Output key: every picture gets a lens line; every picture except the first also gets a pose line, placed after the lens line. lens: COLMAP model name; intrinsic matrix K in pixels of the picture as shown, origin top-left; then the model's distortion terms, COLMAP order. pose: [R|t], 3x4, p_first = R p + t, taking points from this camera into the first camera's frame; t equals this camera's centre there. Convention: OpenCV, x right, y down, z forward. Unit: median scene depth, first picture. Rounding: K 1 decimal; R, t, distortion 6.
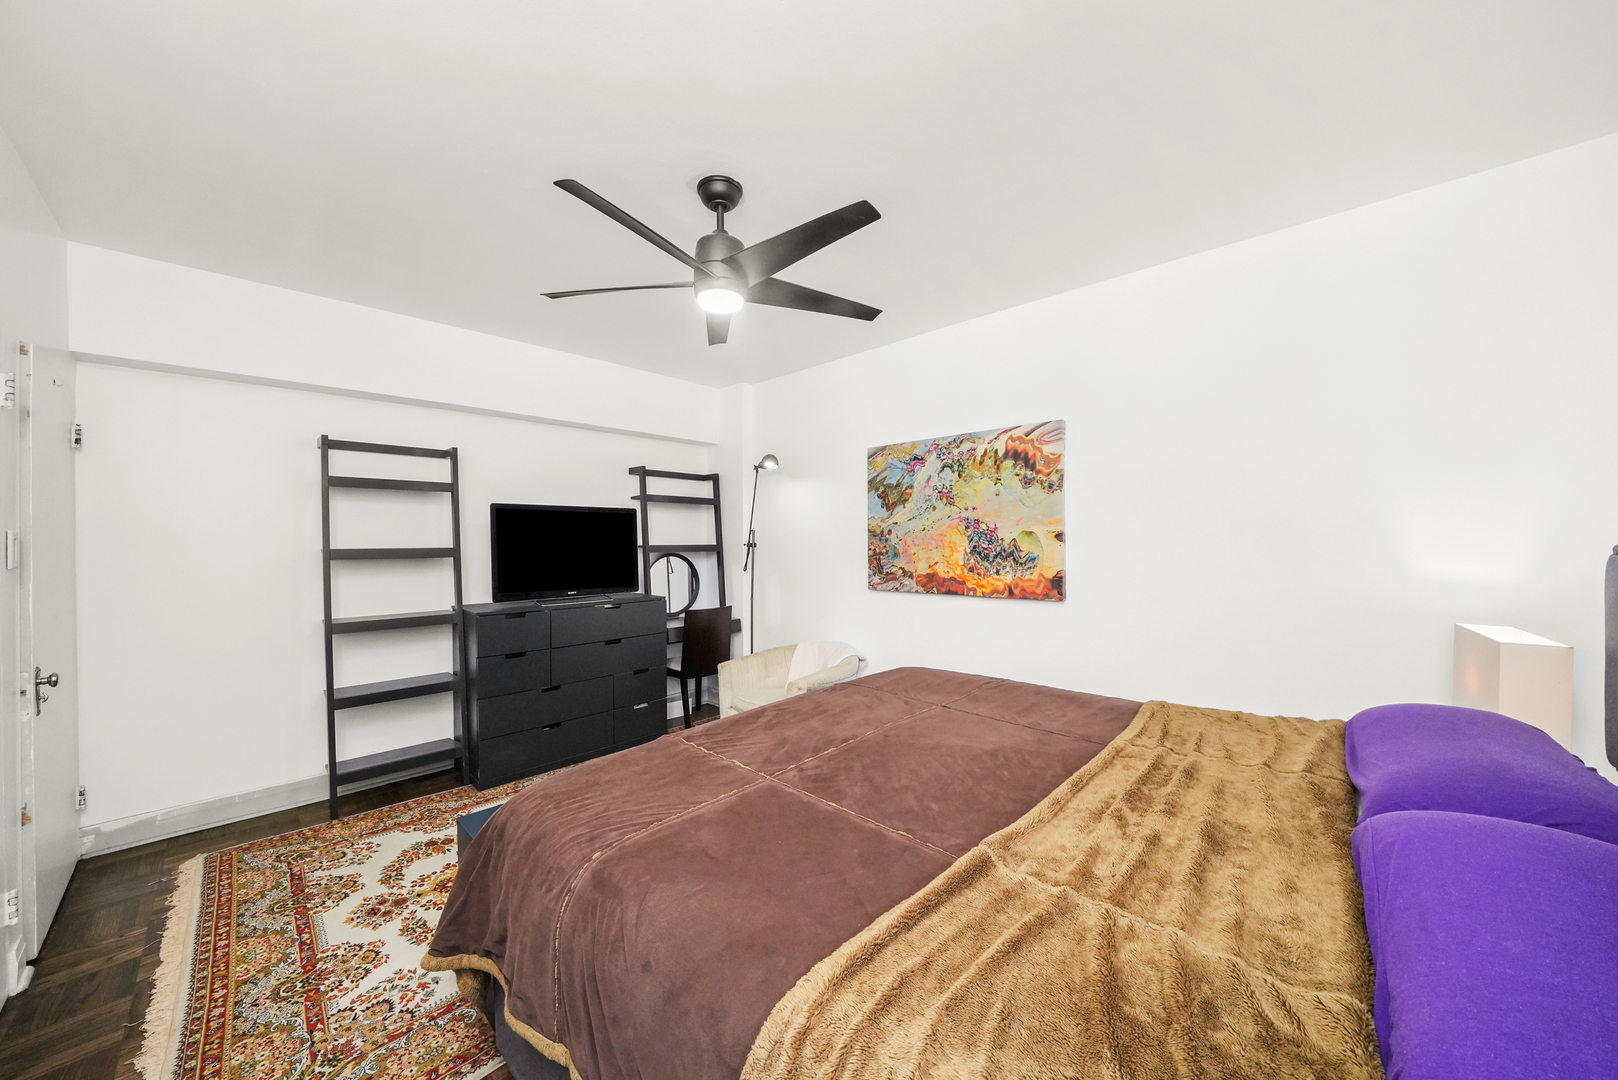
lens RADIAL K [[571.0, 0, 808.5], [0, 571.0, 543.5], [0, 0, 1]] dist [-0.018614, 0.000279]
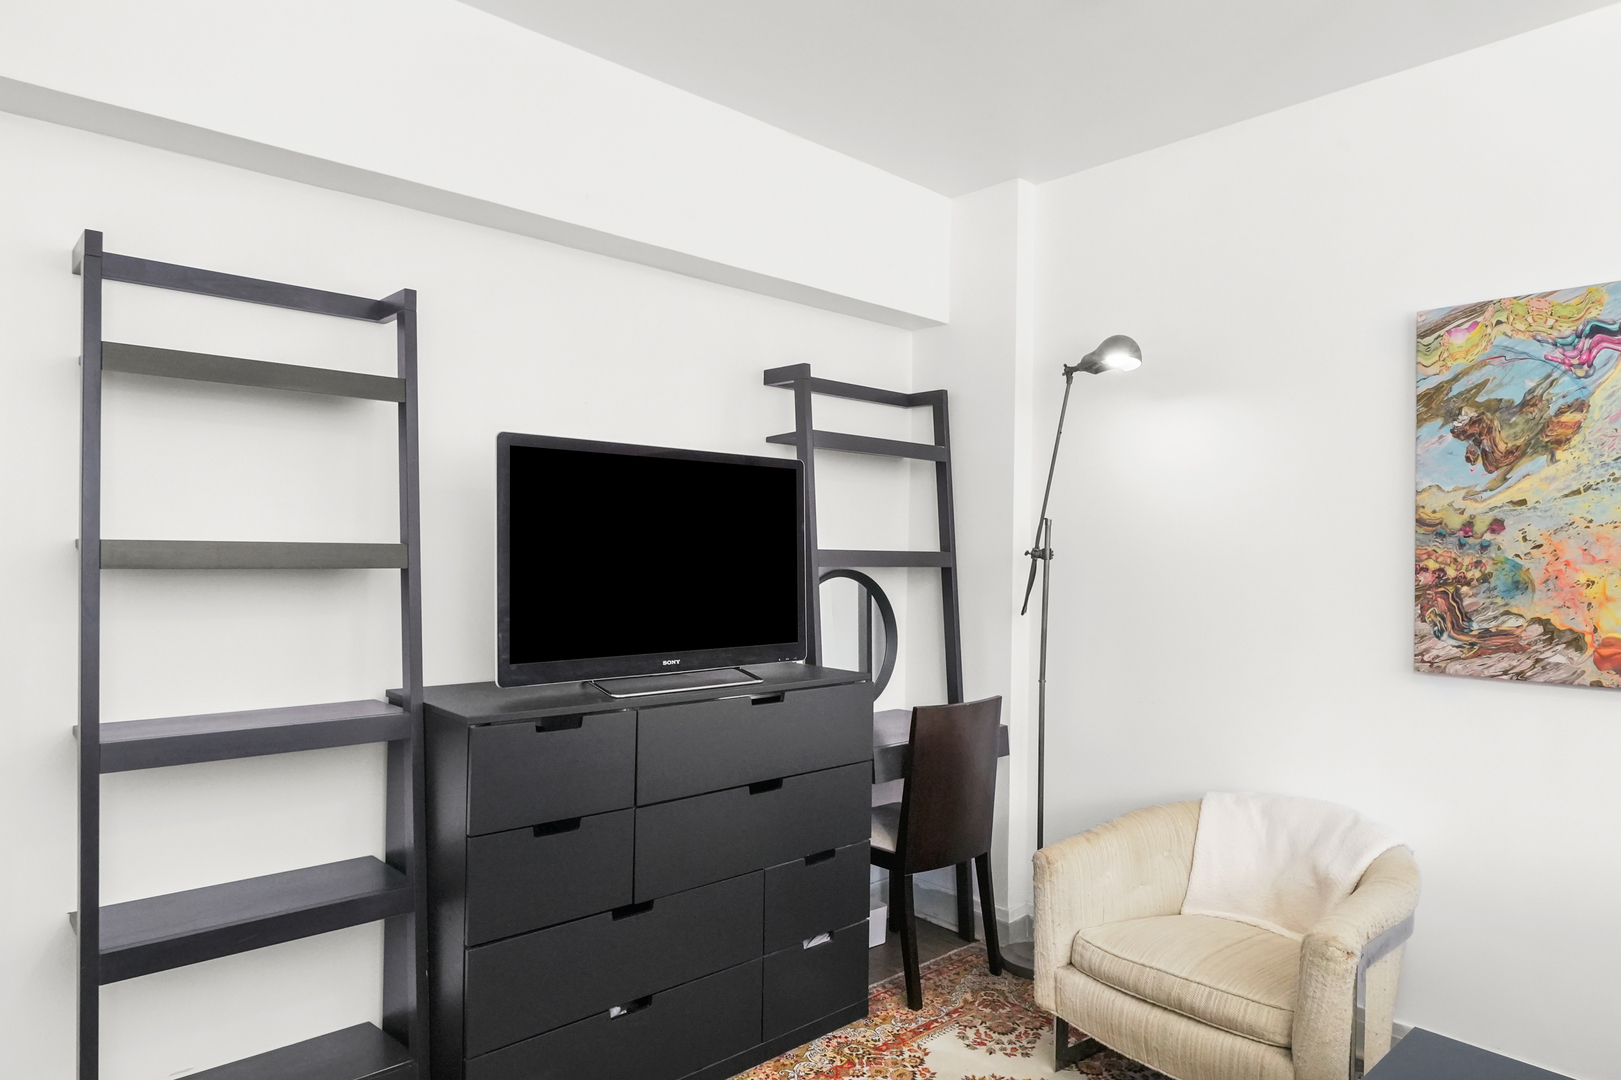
lens RADIAL K [[961.7, 0, 797.8], [0, 961.7, 545.2], [0, 0, 1]] dist [-0.004154, -0.001454]
pose [[0.997750, 0.018519, -0.064432, -0.283420], [-0.019160, 0.999773, -0.009350, 0.008158], [0.064244, 0.010563, 0.997878, 0.323483]]
